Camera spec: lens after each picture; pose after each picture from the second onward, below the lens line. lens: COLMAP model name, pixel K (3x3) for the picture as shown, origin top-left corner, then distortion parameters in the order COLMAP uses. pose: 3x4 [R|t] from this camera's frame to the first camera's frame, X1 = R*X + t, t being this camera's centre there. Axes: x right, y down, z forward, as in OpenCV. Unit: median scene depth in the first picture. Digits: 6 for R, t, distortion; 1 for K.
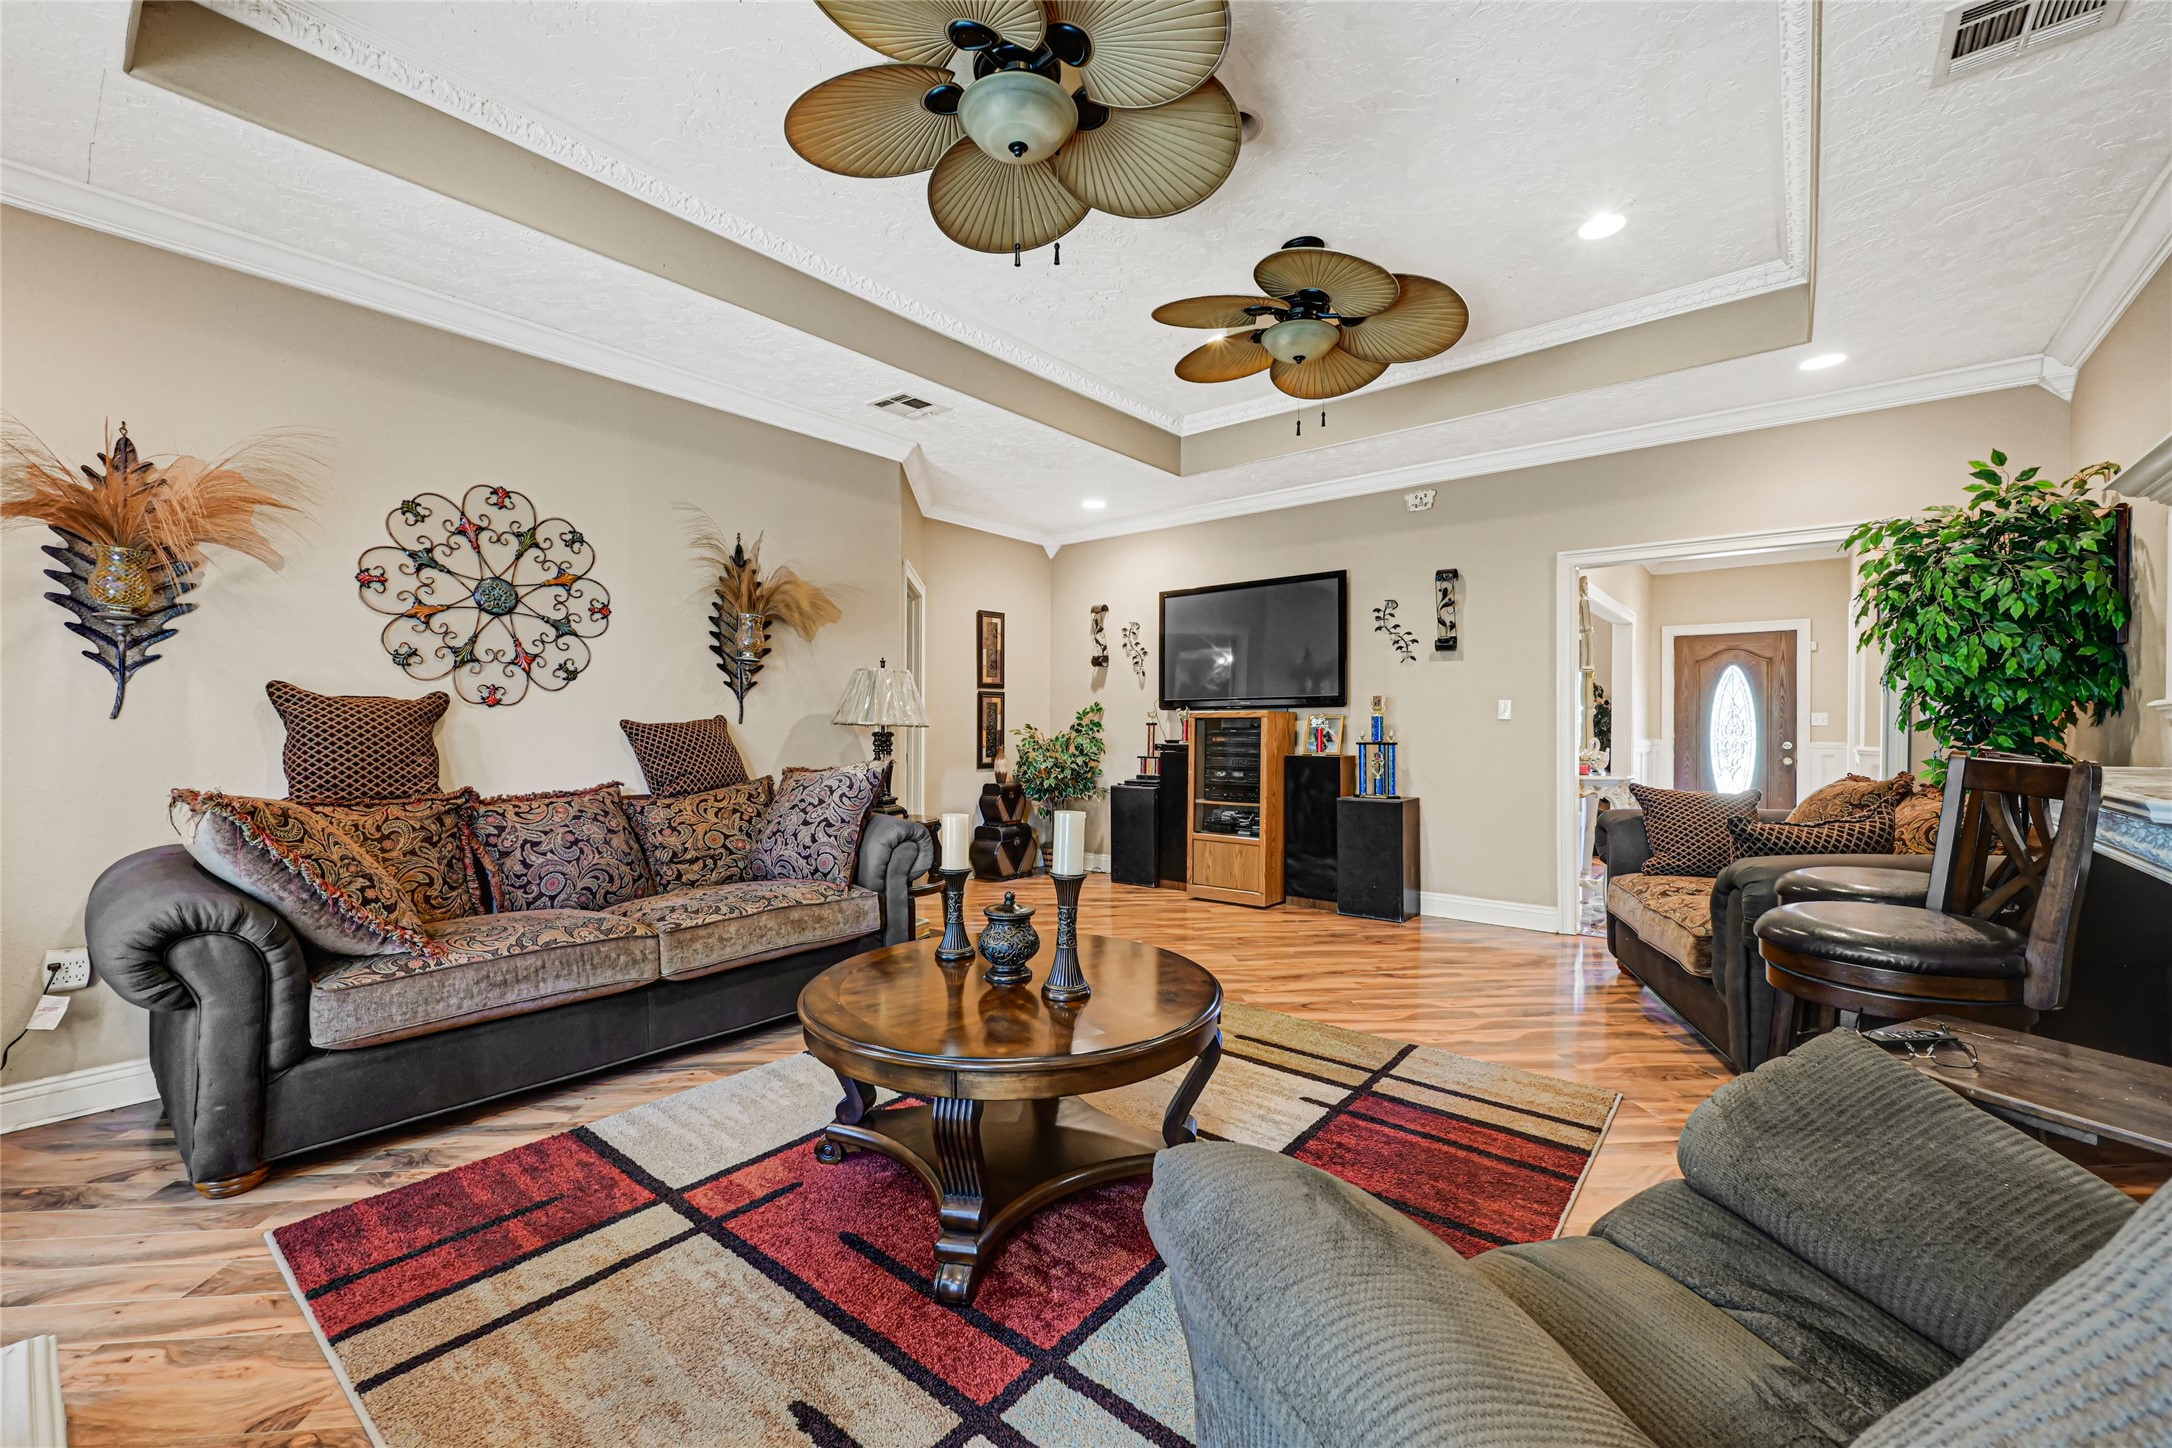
lens RADIAL K [[891.6, 0, 1094.7], [0, 891.6, 723.1], [0, 0, 1]] dist [-0.003861, 0.000327]
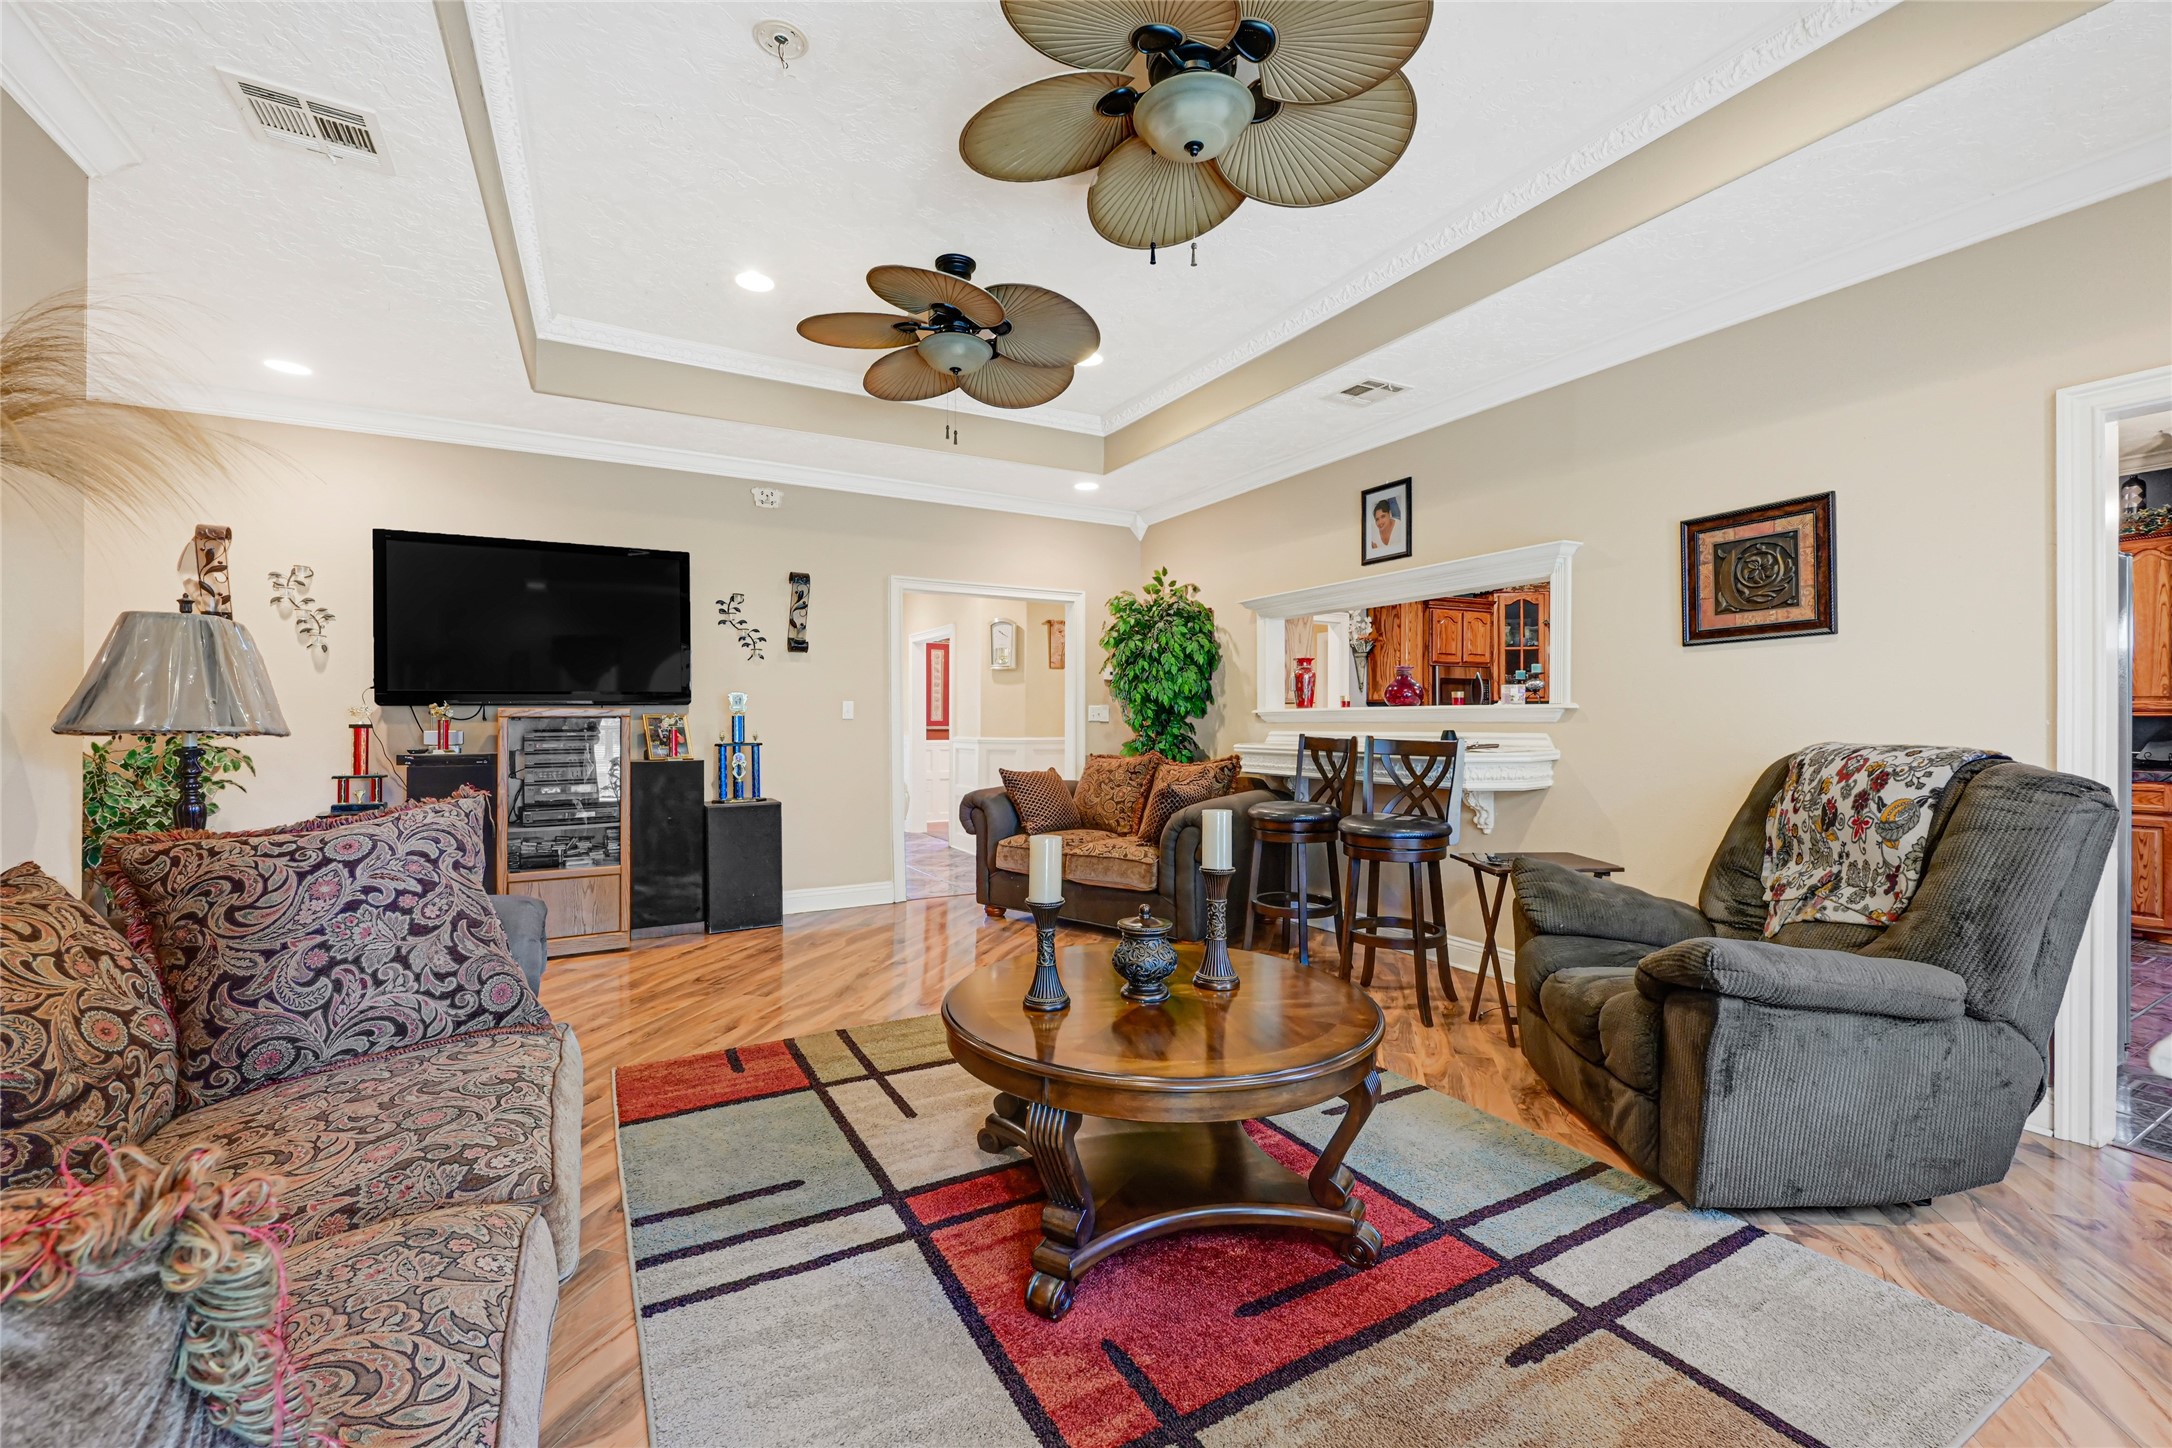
lens RADIAL K [[891.6, 0, 1095.8], [0, 891.6, 721.4], [0, 0, 1]] dist [-0.003861, 0.000327]
pose [[0.357320, -0.003873, 0.933974, -0.439298], [0.002695, 0.999992, 0.003116, -0.003730], [-0.933978, 0.001404, 0.357327, 0.313909]]
